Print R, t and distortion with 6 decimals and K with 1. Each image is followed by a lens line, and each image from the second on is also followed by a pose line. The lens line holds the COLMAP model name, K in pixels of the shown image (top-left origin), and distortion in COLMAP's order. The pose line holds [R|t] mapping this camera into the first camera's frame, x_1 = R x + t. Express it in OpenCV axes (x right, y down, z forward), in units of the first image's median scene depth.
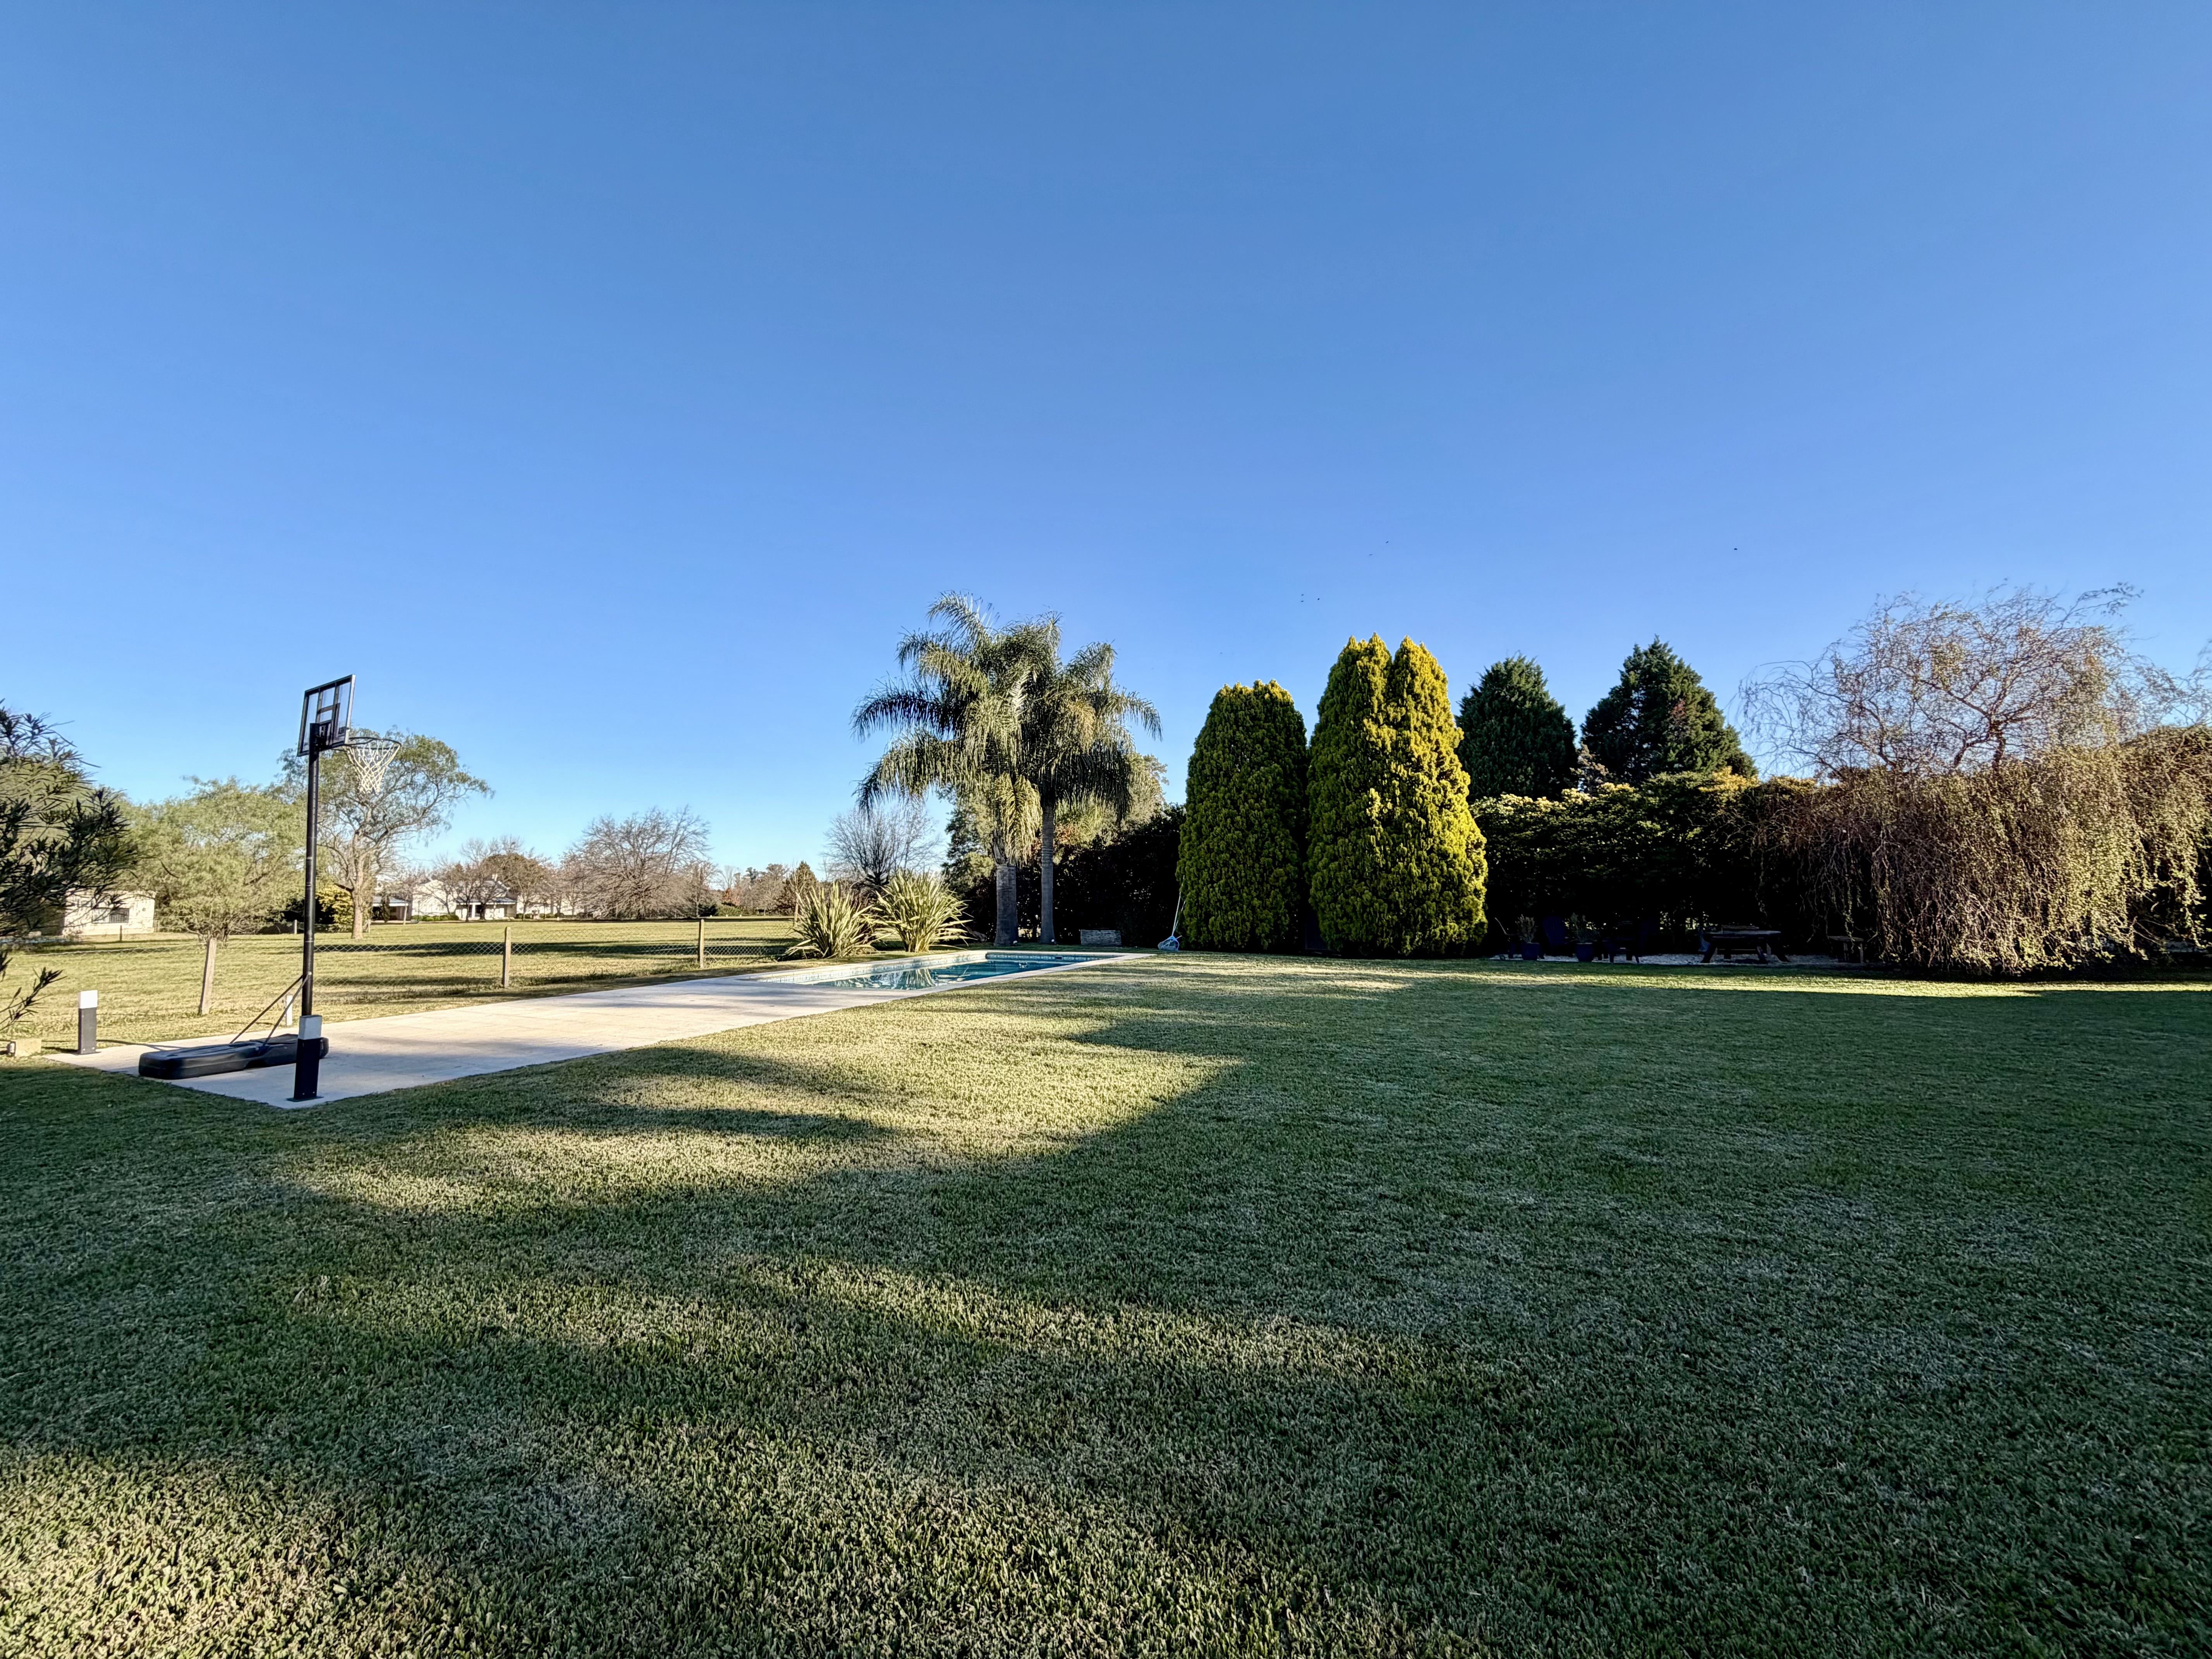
lens RADIAL K [[881.7, 0, 1100.8], [0, 881.7, 829.8], [0, 0, 1]] dist [0.000746, 0.000056]
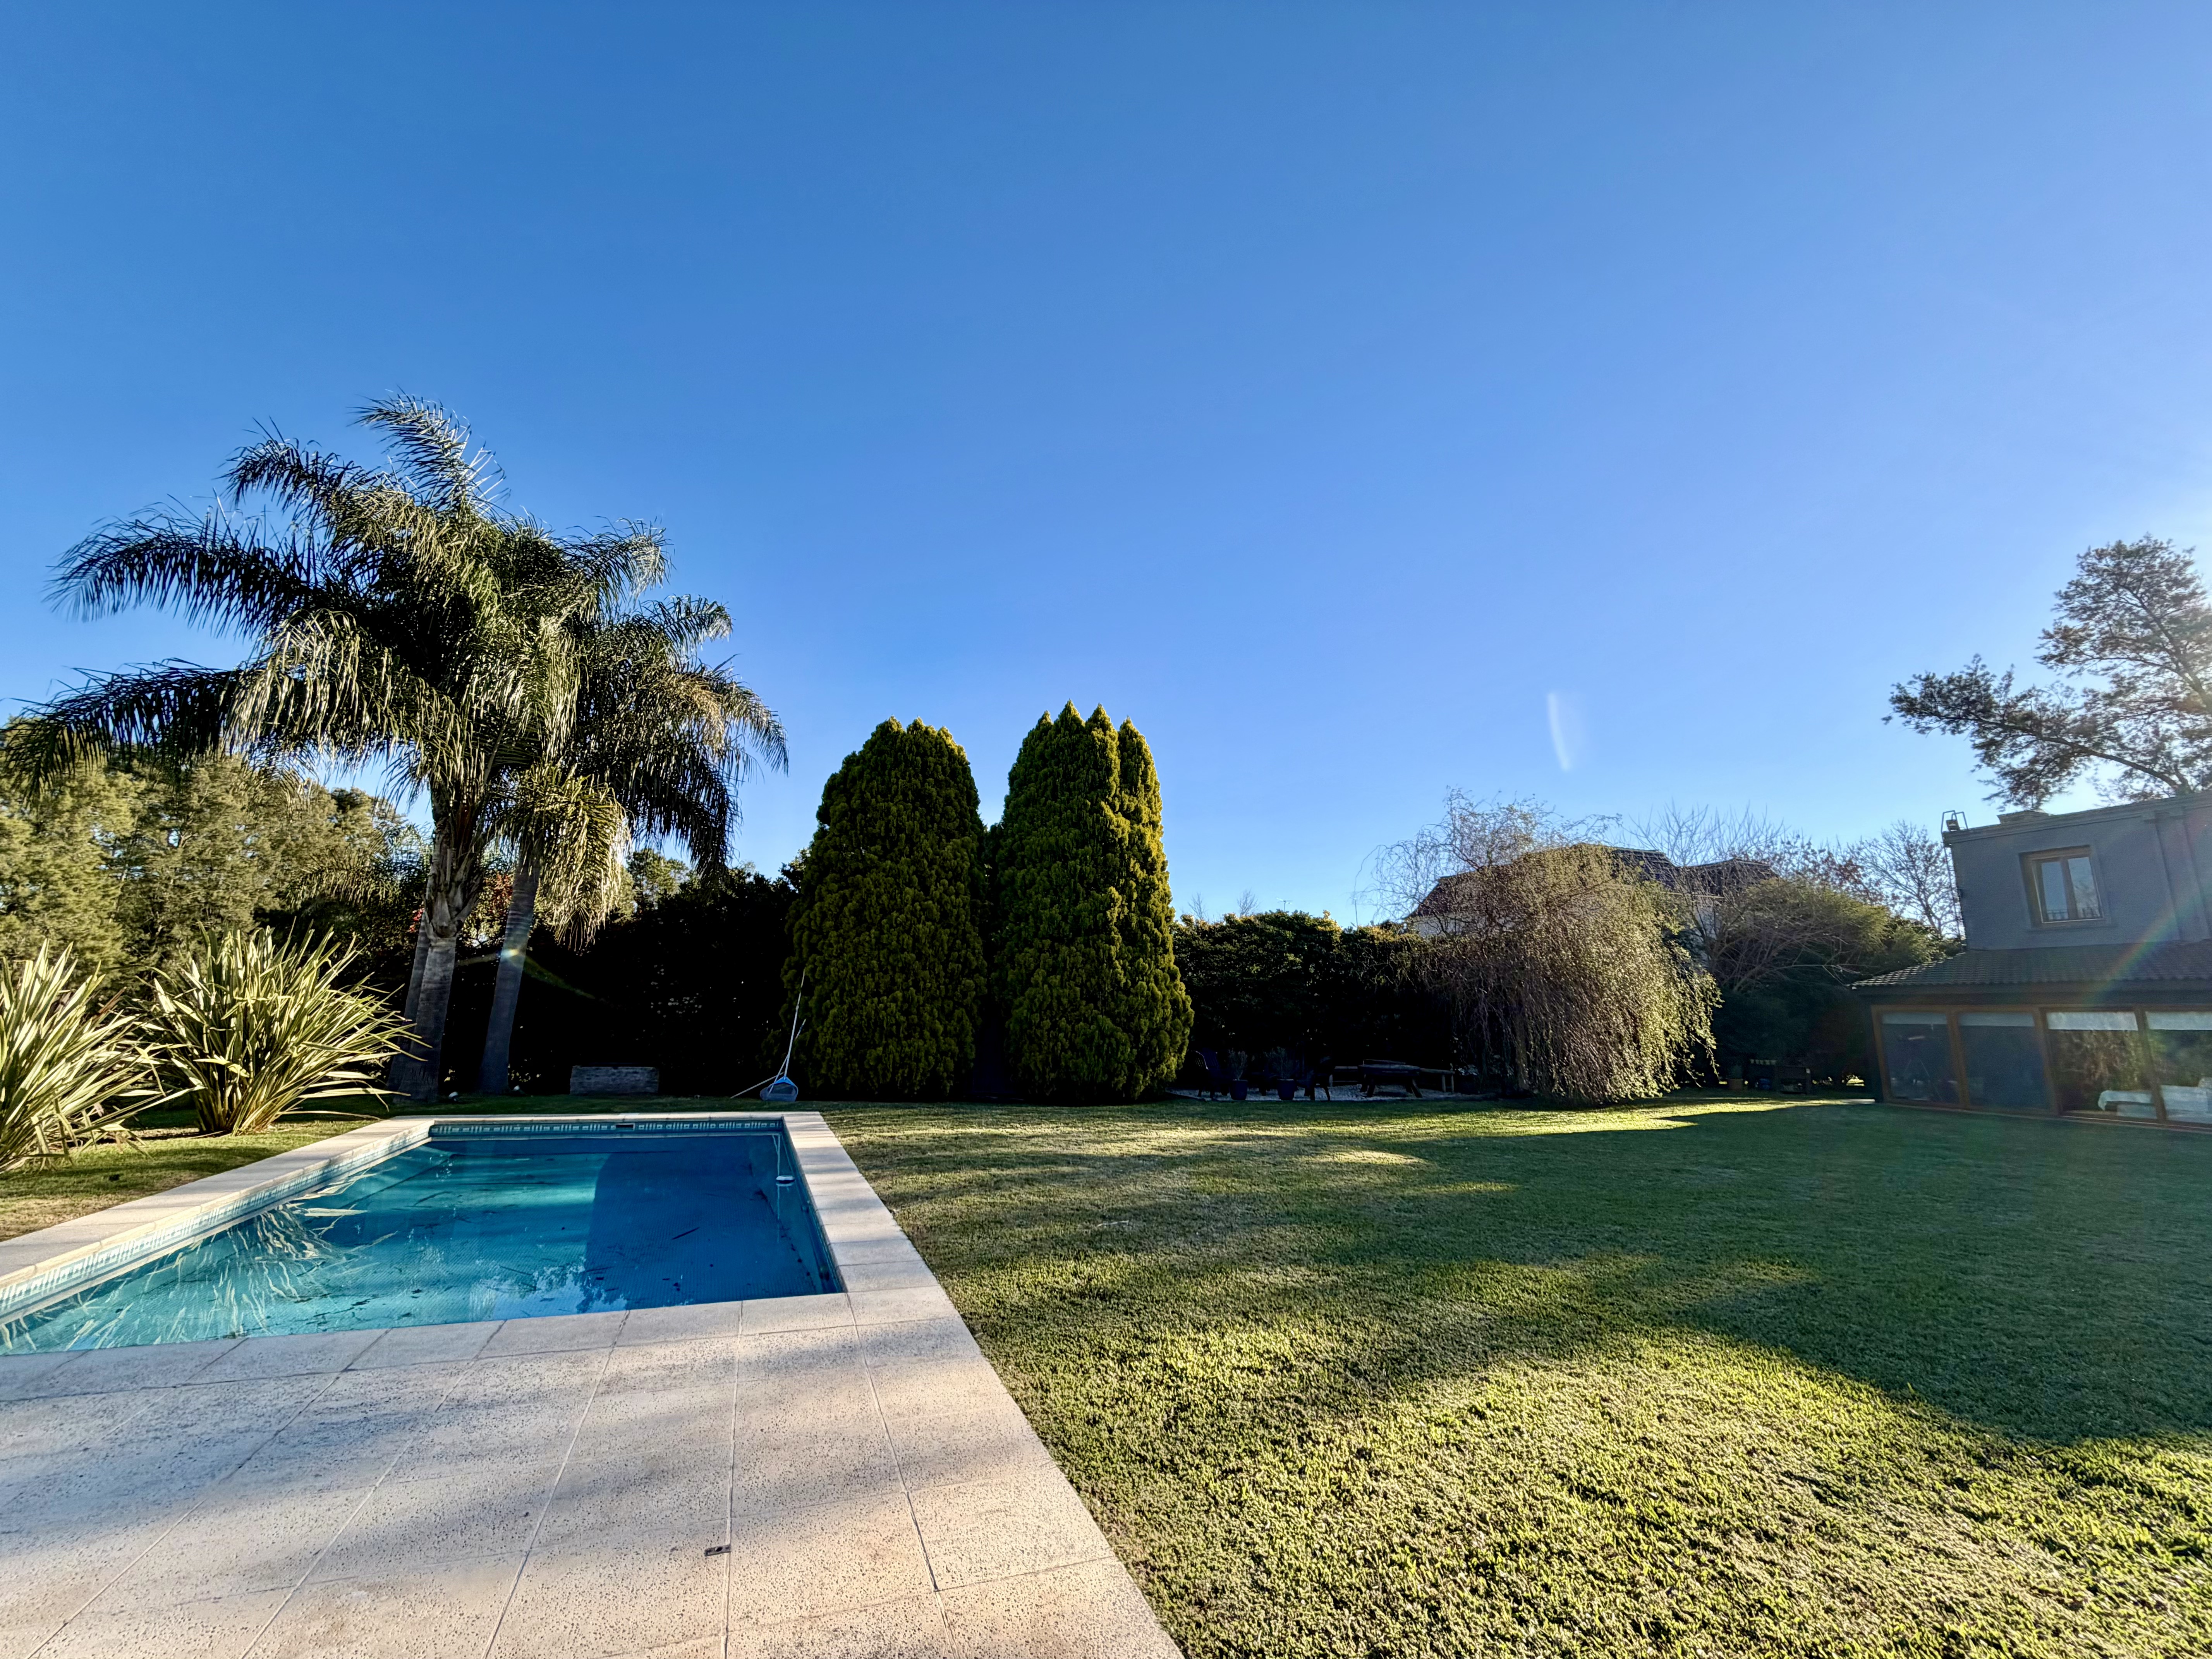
lens RADIAL K [[896.5, 0, 1100.5], [0, 896.5, 843.8], [0, 0, 1]] dist [-0.001170, -0.000031]
pose [[0.663037, 0.166688, 0.729792, -0.306318], [-0.087564, 0.985471, -0.145532, 0.034401], [-0.743448, 0.032590, 0.668000, 0.458620]]
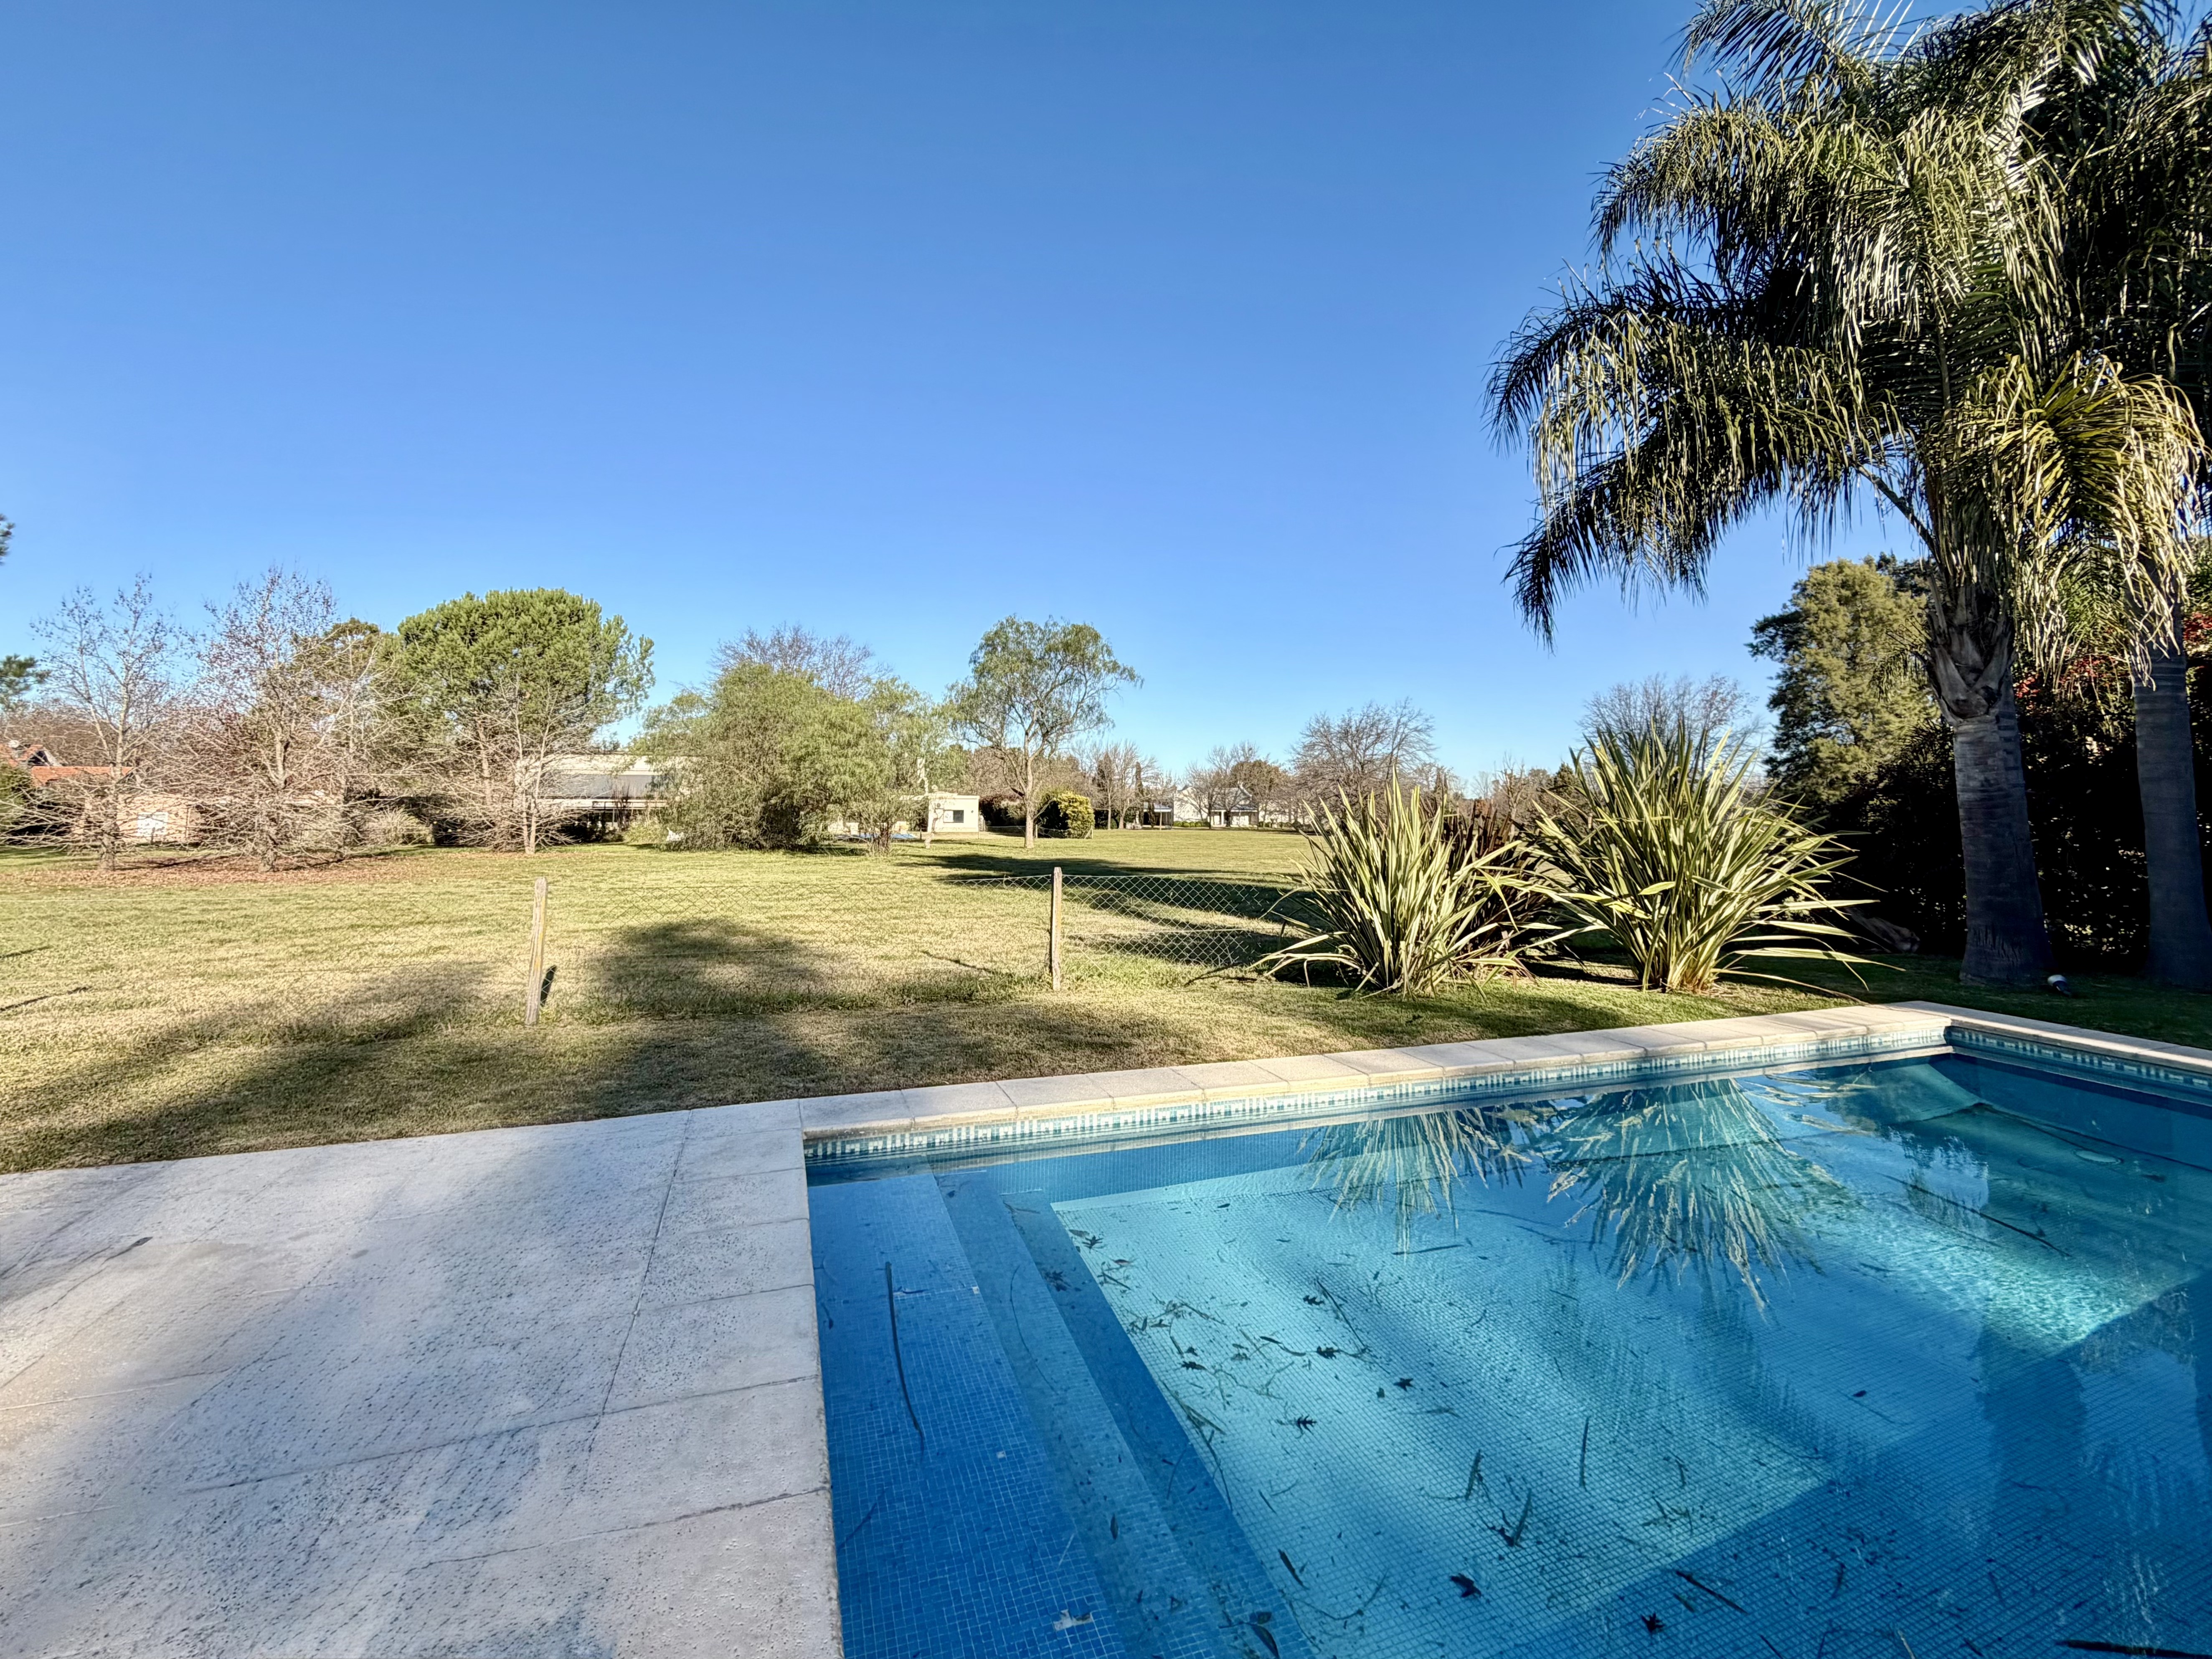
lens RADIAL K [[977.2, 0, 1100.1], [0, 977.2, 689.9], [0, 0, 1]] dist [0.000485, 0.000149]
pose [[0.712918, -0.070554, -0.697689, -0.109913], [0.040486, 0.997407, -0.059493, 0.044780], [0.700078, 0.014167, 0.713926, 0.654175]]
